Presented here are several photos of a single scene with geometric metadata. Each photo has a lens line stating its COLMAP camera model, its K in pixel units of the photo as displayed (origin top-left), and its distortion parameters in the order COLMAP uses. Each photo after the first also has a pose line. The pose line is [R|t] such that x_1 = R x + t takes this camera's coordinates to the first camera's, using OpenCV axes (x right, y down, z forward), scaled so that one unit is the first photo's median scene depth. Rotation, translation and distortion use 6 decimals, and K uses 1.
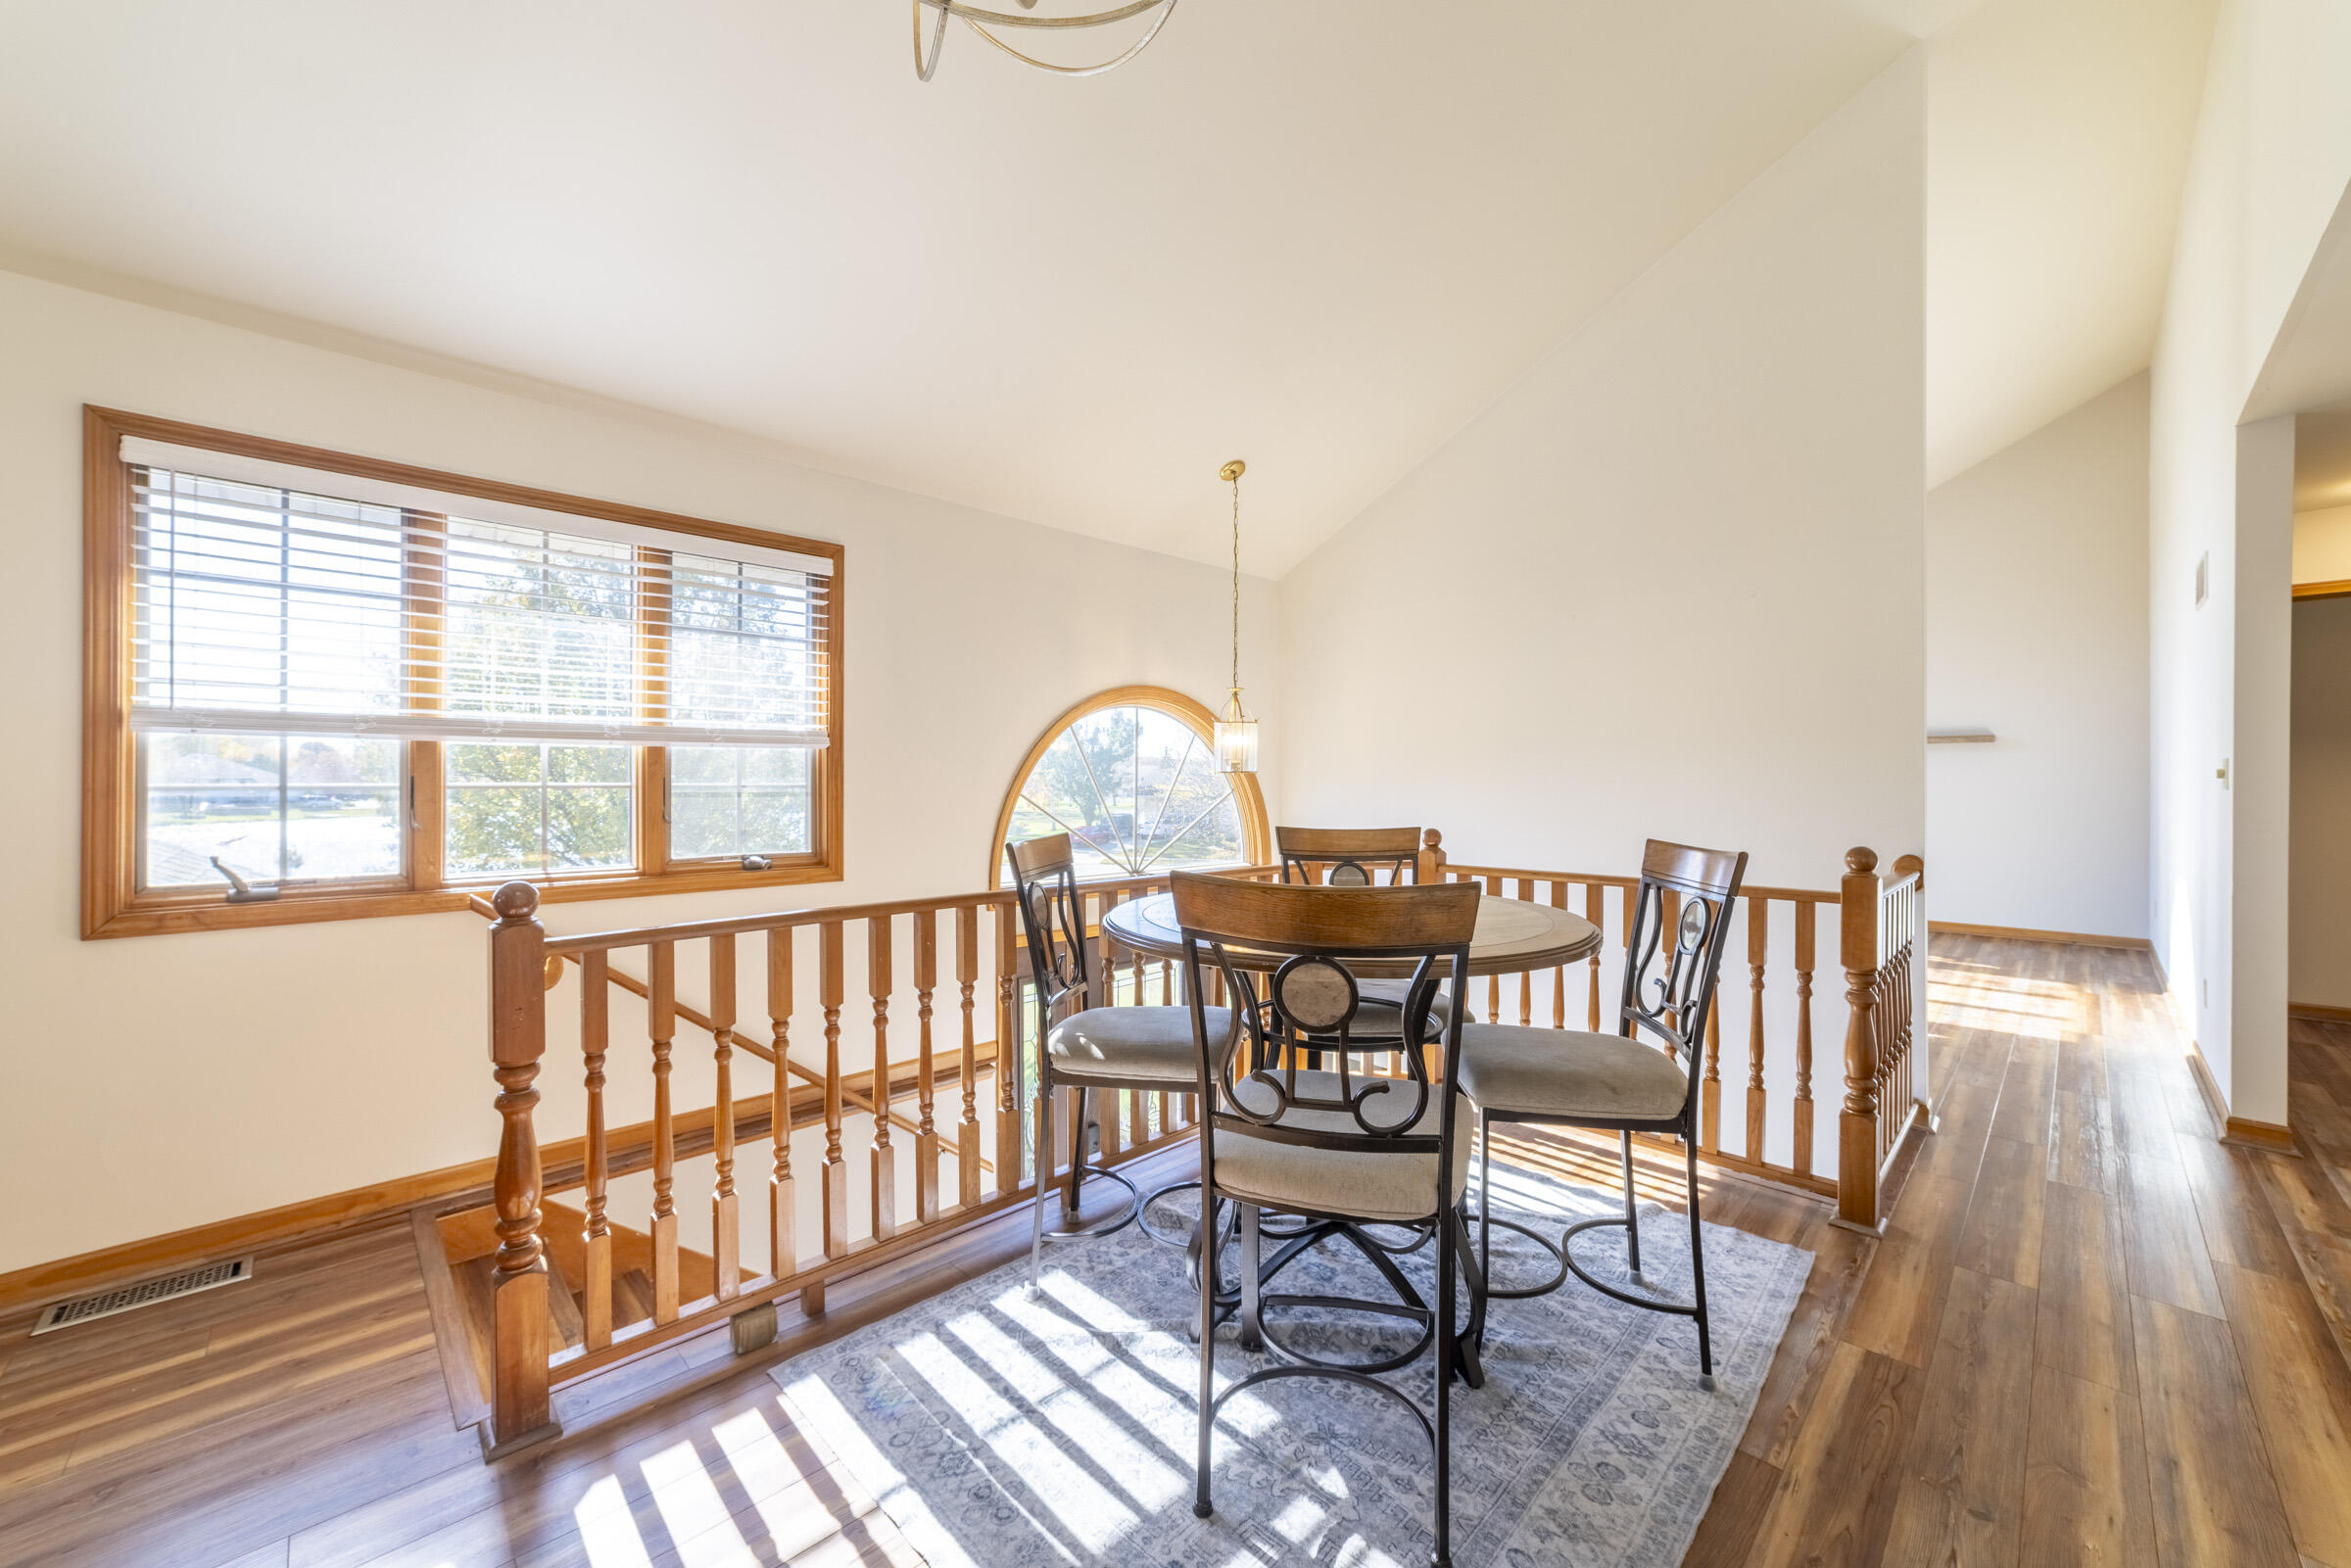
lens RADIAL K [[884.5, 0, 1172.8], [0, 884.5, 779.7], [0, 0, 1]] dist [-0.019390, 0.006595]
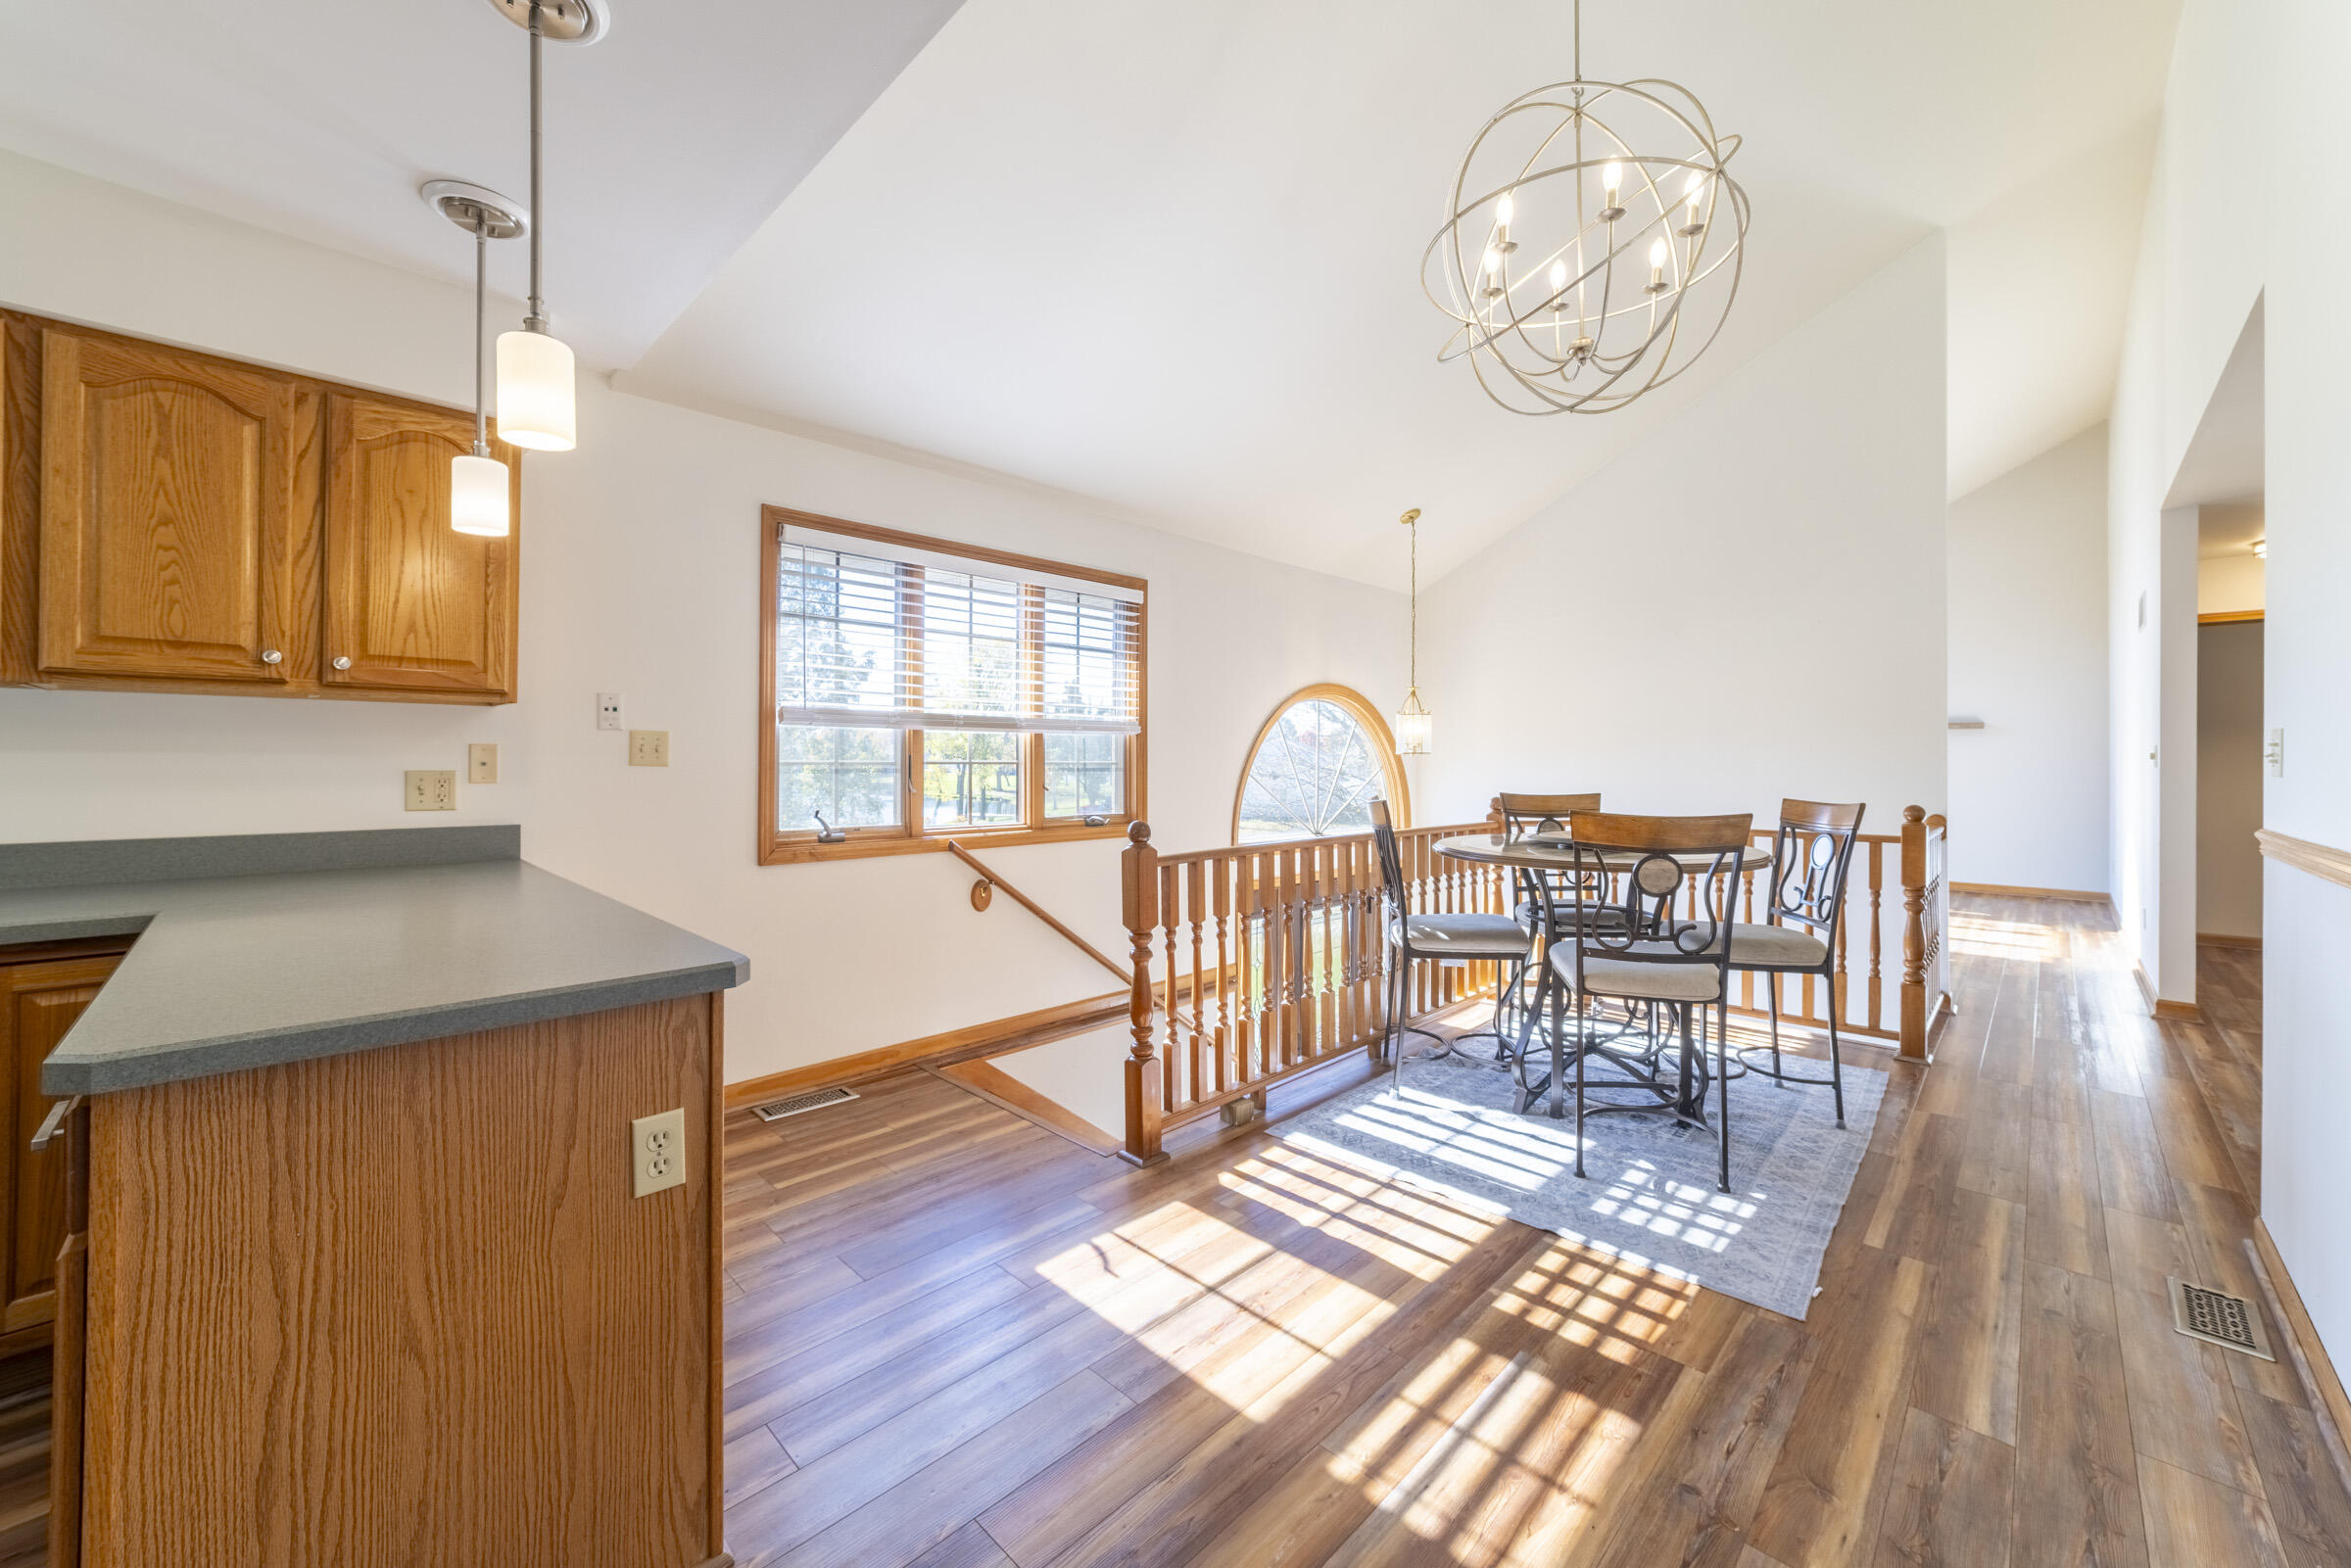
lens RADIAL K [[900.1, 0, 1187.7], [0, 900.1, 753.0], [0, 0, 1]] dist [-0.016963, 0.006513]
pose [[0.999374, 0.003079, 0.035255, -0.468638], [-0.002852, 0.999975, -0.006490, 0.000771], [-0.035274, 0.006385, 0.999357, -0.442573]]
